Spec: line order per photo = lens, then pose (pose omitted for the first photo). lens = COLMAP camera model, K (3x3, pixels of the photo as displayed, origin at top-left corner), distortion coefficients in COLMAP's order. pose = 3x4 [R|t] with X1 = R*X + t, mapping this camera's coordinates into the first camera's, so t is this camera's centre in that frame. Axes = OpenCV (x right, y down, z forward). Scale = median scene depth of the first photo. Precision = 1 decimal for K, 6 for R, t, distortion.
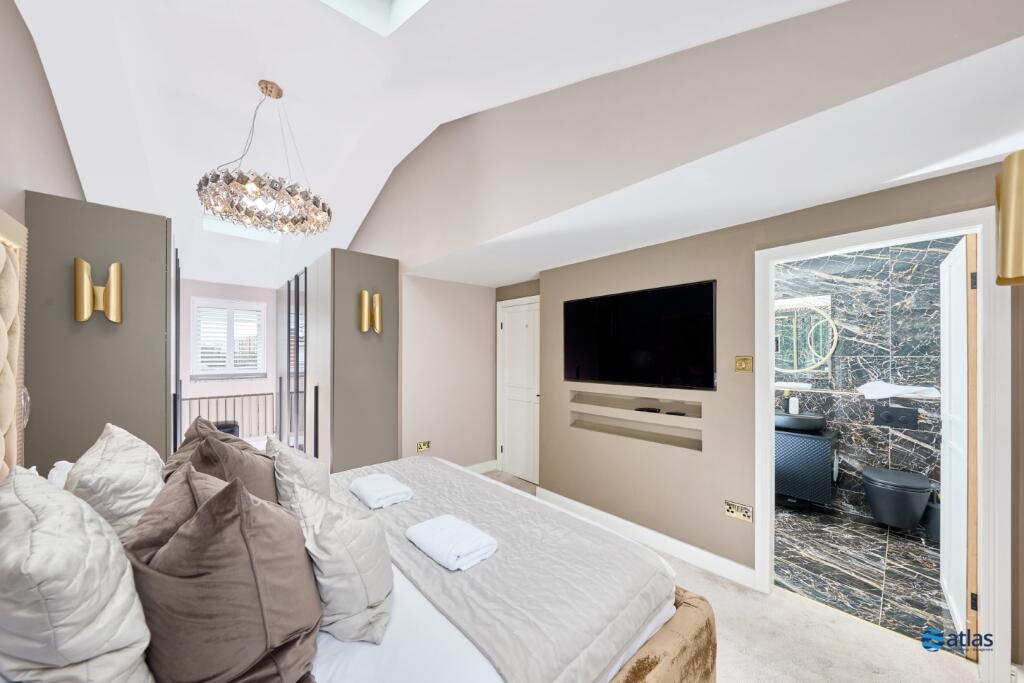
lens RADIAL K [[357.3, 0, 503.7], [0, 357.3, 357.1], [0, 0, 1]] dist [0.001070, 0.000134]
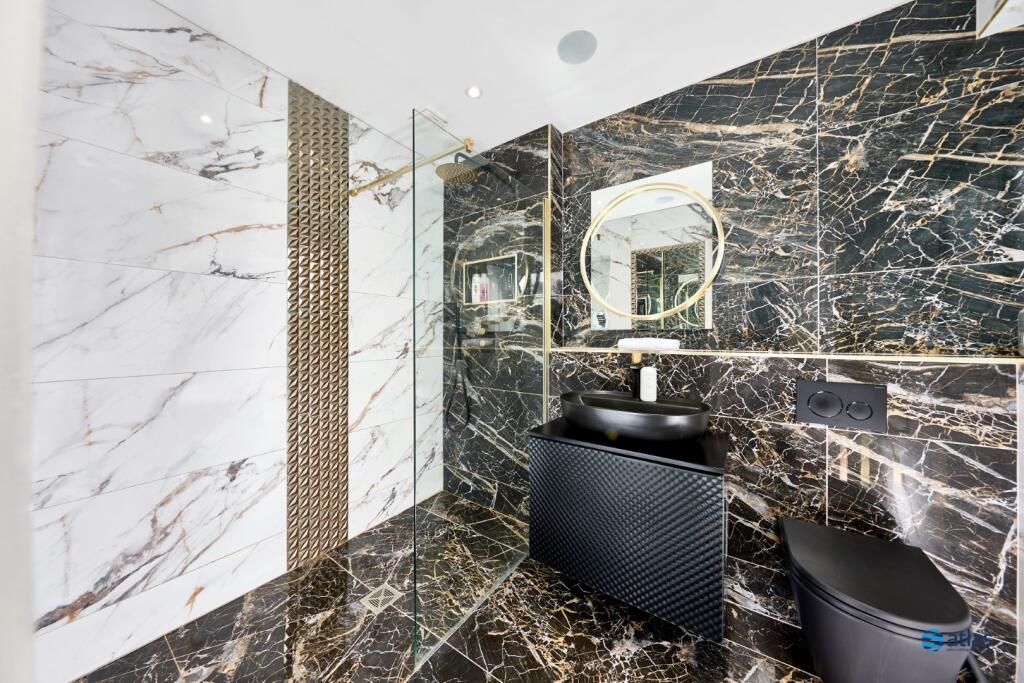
lens RADIAL K [[334.2, 0, 511.9], [0, 334.2, 339.7], [0, 0, 1]] dist [-0.000952, -0.000078]
pose [[0.968940, 0.000824, 0.247294, 0.562396], [-0.000515, 0.999999, -0.001314, 0.082851], [-0.247295, 0.001146, 0.968940, 0.657838]]
